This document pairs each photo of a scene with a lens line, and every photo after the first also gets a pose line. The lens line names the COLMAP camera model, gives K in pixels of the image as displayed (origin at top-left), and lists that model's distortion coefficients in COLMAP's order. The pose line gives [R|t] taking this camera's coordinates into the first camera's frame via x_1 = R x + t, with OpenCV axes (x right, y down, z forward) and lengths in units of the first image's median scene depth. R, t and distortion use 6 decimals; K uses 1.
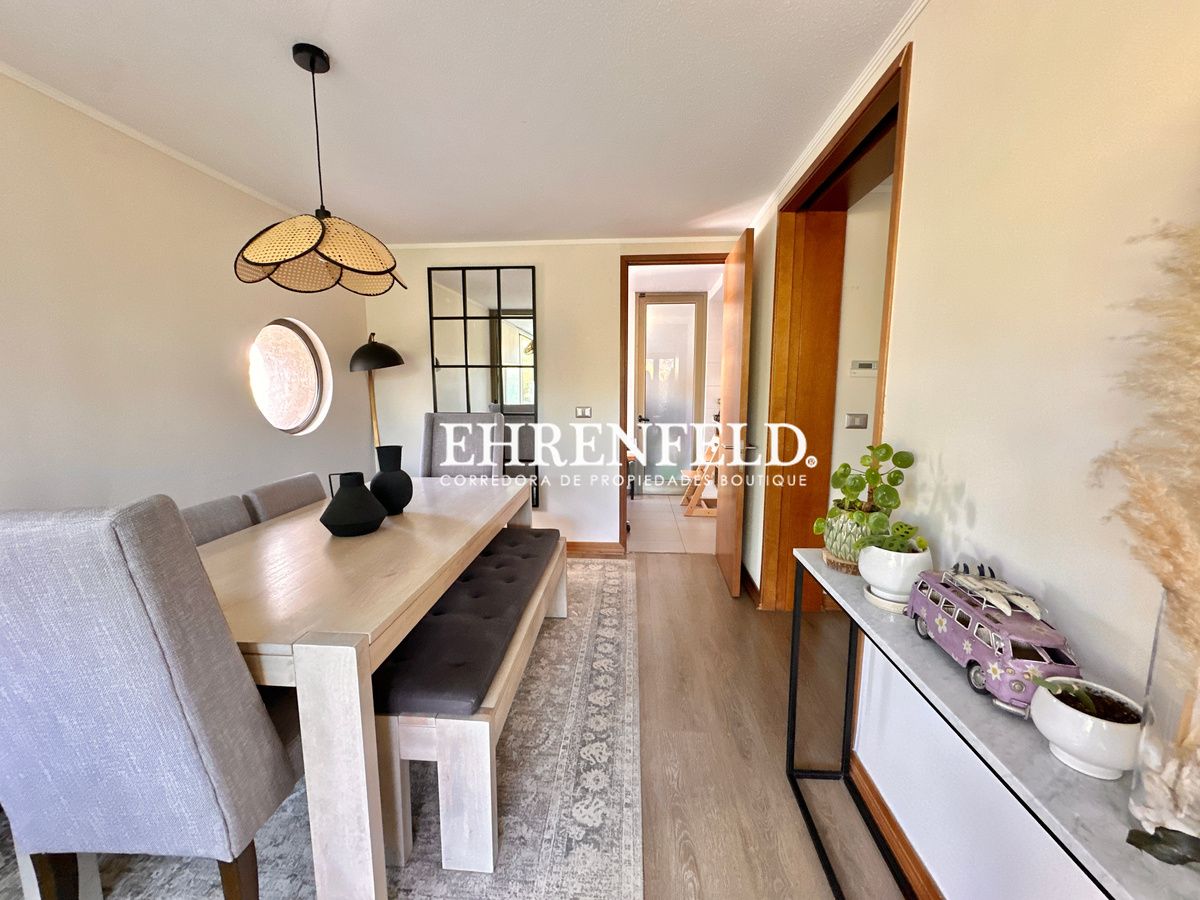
lens RADIAL K [[481.1, 0, 597.3], [0, 481.1, 446.8], [0, 0, 1]] dist [-0.002168, 0.000000]
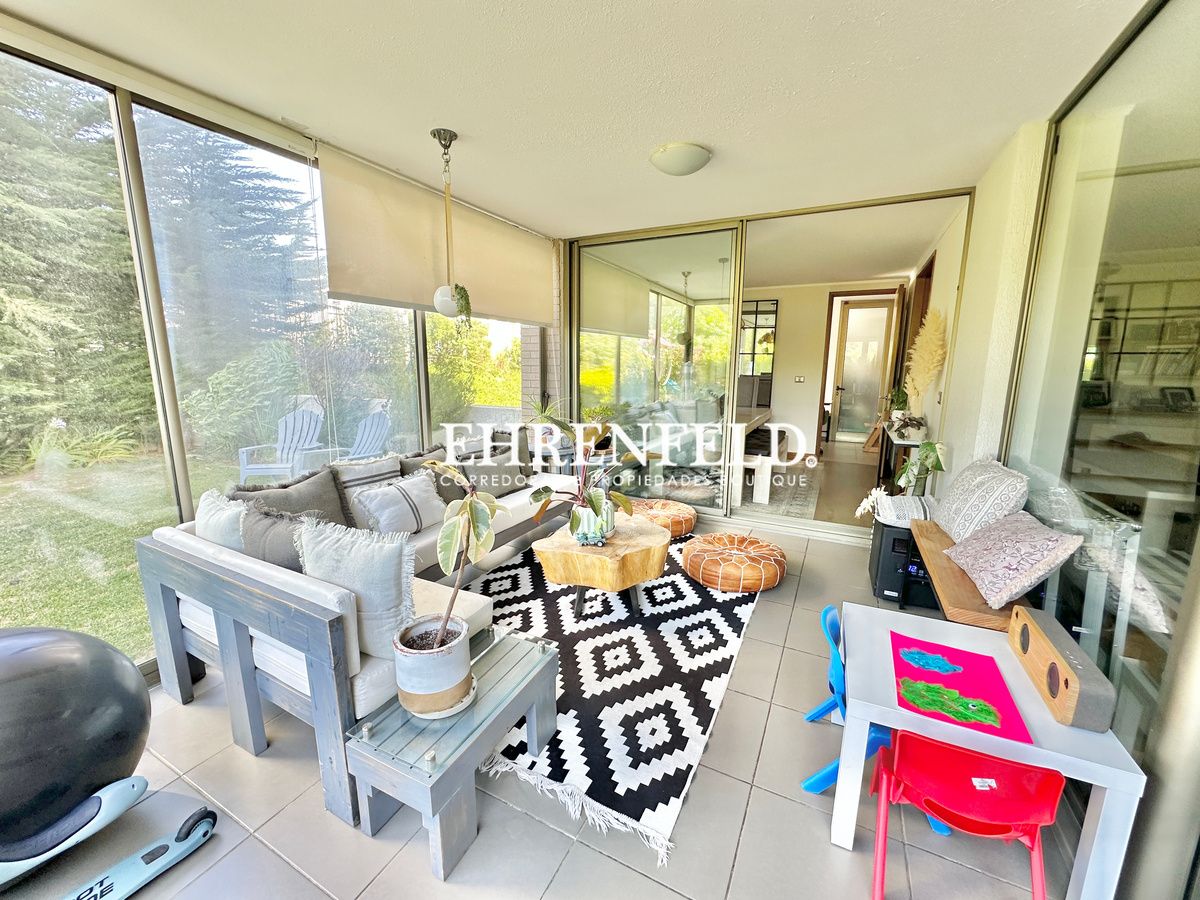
lens RADIAL K [[481.1, 0, 597.3], [0, 481.1, 446.8], [0, 0, 1]] dist [-0.002168, 0.000000]
pose [[0.921344, 0.073558, -0.381725, -0.039263], [-0.056980, 0.996883, 0.054571, 0.243373], [0.384549, -0.028528, 0.922664, -1.893004]]
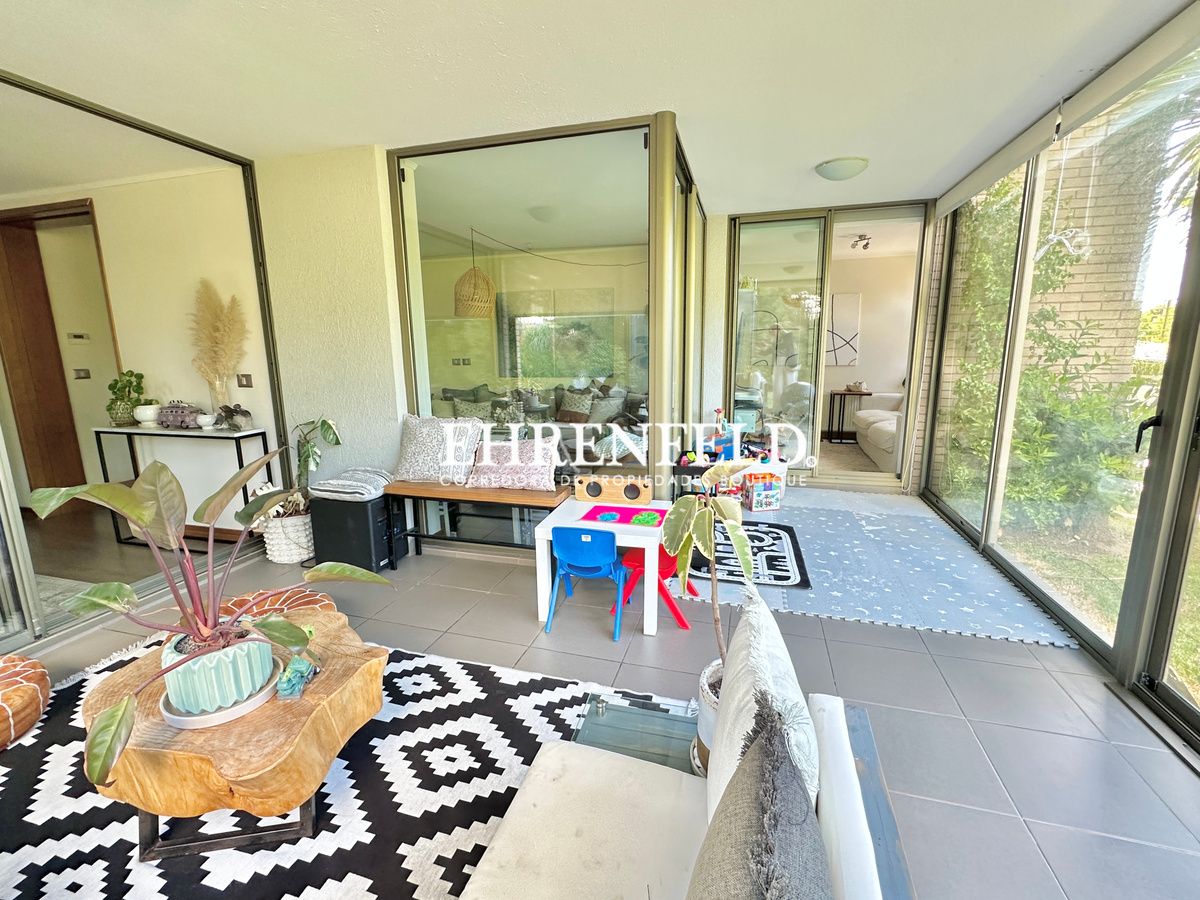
lens RADIAL K [[526.6, 0, 613.6], [0, 526.6, 450.6], [0, 0, 1]] dist [-0.010147, -0.000217]
pose [[0.182899, -0.192412, 0.964119, -1.098191], [0.139584, 0.975809, 0.168265, 0.197200], [-0.973172, 0.103801, 0.205332, -1.317037]]
